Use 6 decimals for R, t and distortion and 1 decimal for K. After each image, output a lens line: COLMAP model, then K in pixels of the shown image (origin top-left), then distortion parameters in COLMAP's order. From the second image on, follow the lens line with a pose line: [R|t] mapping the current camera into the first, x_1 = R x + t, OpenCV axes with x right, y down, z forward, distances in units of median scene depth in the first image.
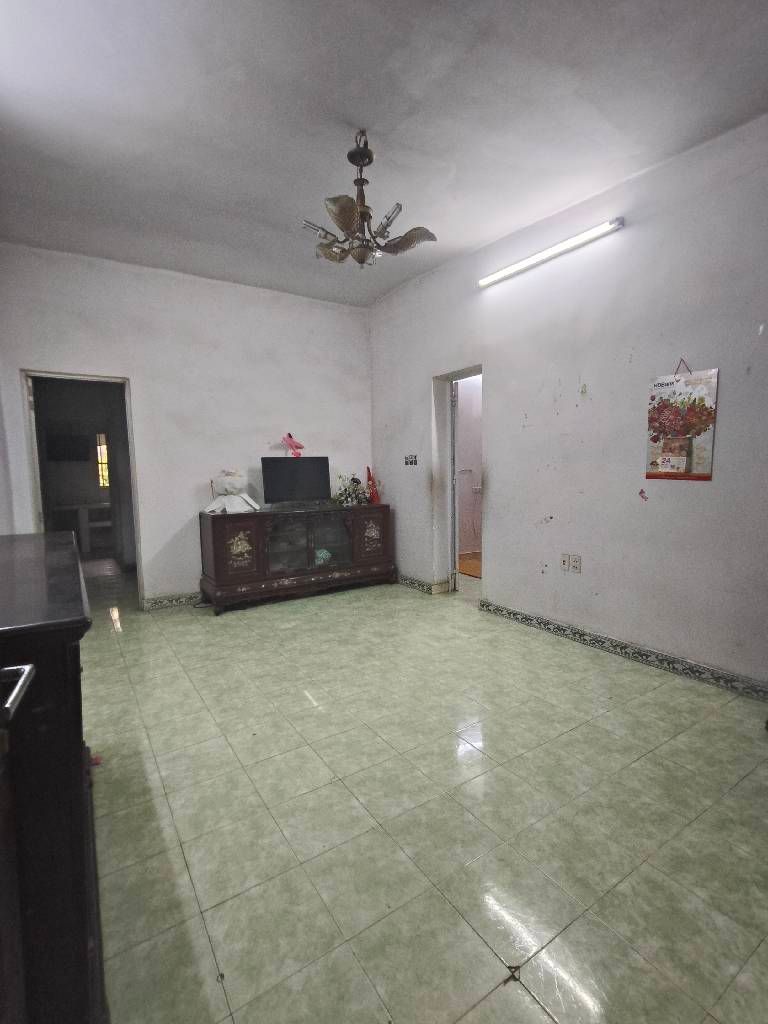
lens RADIAL K [[484.9, 0, 392.0], [0, 484.9, 511.2], [0, 0, 1]] dist [0.002940, 0.001057]
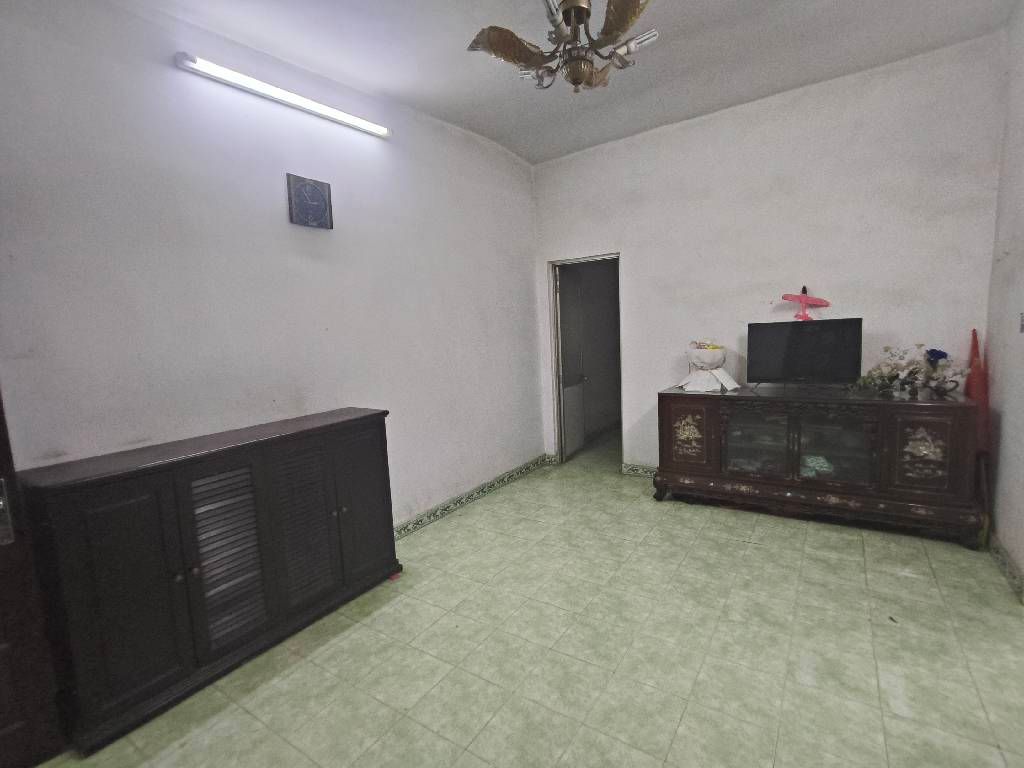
lens RADIAL K [[484.9, 0, 511.3], [0, 484.9, 383.9], [0, 0, 1]] dist [0.002940, 0.001057]
pose [[0.378403, 0.103244, -0.919865, 0.395329], [-0.033449, 0.994636, 0.097876, -0.096589], [0.925036, -0.006268, 0.379827, 0.426324]]
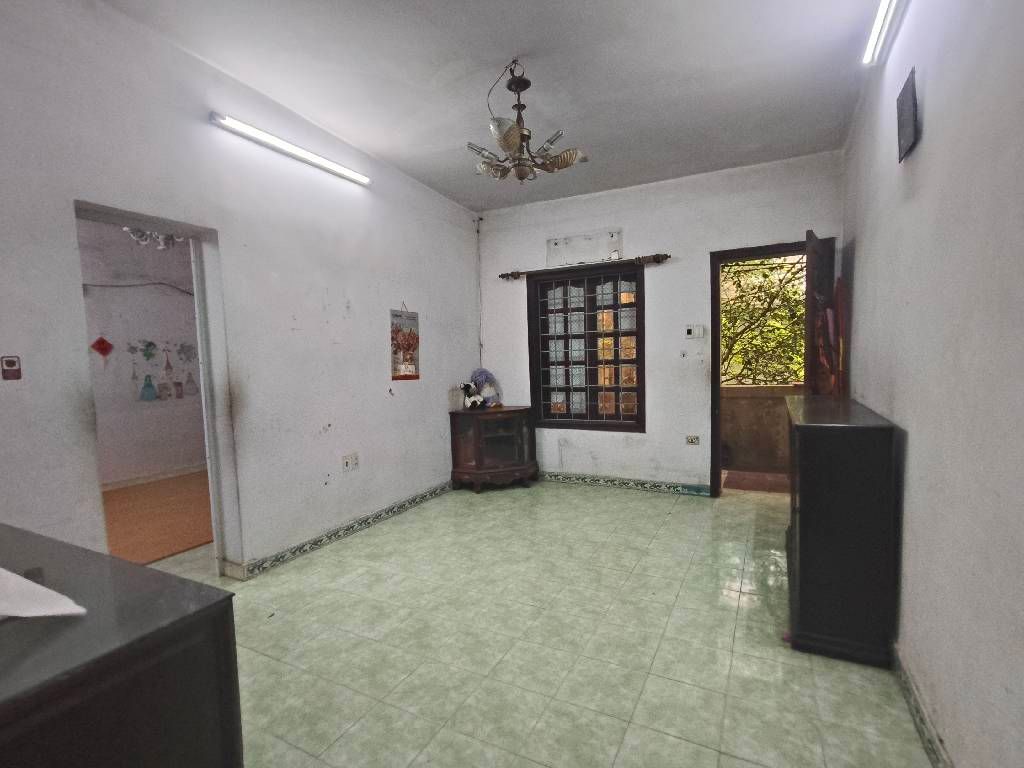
lens RADIAL K [[484.9, 0, 514.7], [0, 484.9, 390.0], [0, 0, 1]] dist [0.002940, 0.001057]
pose [[-0.477537, -0.026917, 0.878199, -0.675331], [0.110659, 0.989729, 0.090508, -0.098699], [-0.871615, 0.140402, -0.469654, 1.053229]]
